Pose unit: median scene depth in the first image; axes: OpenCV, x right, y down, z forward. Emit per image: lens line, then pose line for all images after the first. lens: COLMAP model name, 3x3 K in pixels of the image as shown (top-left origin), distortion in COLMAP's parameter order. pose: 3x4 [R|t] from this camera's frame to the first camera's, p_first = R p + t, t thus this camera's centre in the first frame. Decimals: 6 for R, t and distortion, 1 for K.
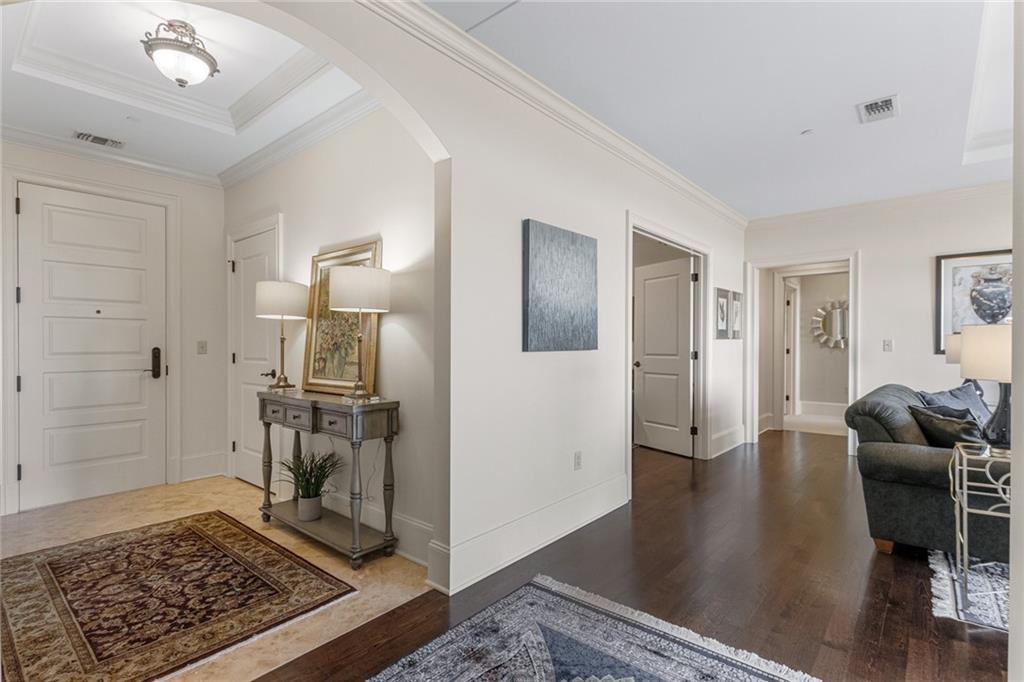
lens RADIAL K [[493.1, 0, 515.1], [0, 493.1, 348.4], [0, 0, 1]] dist [0.006609, 0.000158]
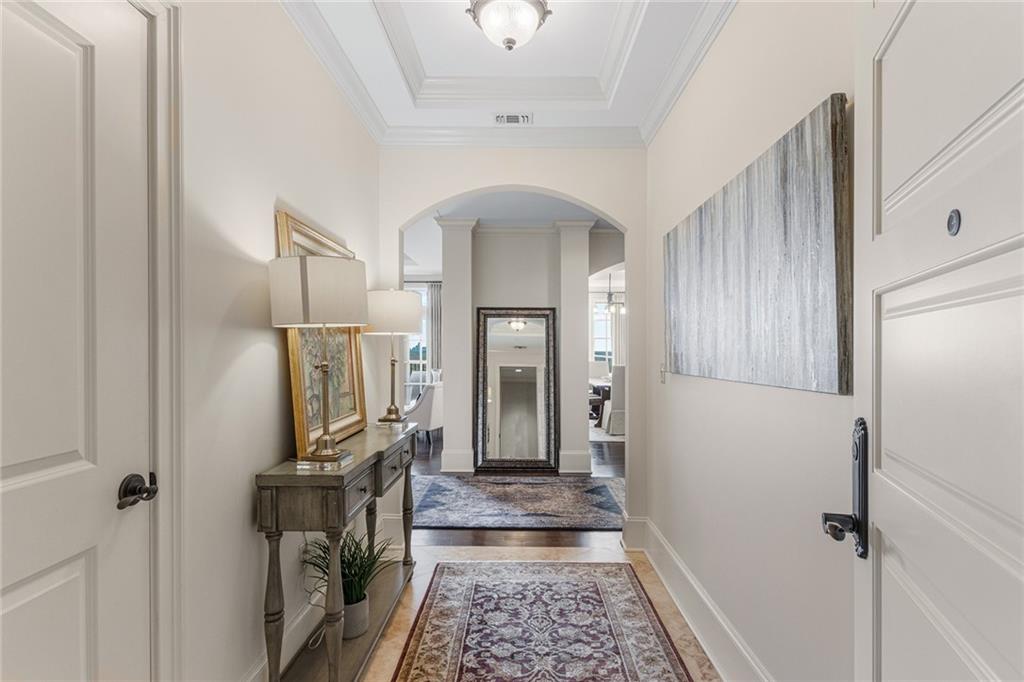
lens RADIAL K [[493.1, 0, 515.1], [0, 493.1, 348.4], [0, 0, 1]] dist [0.006609, 0.000158]
pose [[-0.639453, 0.005464, 0.768811, -1.441377], [0.004437, 0.999984, -0.003416, -0.050547], [-0.768818, 0.001226, -0.639467, 1.682110]]
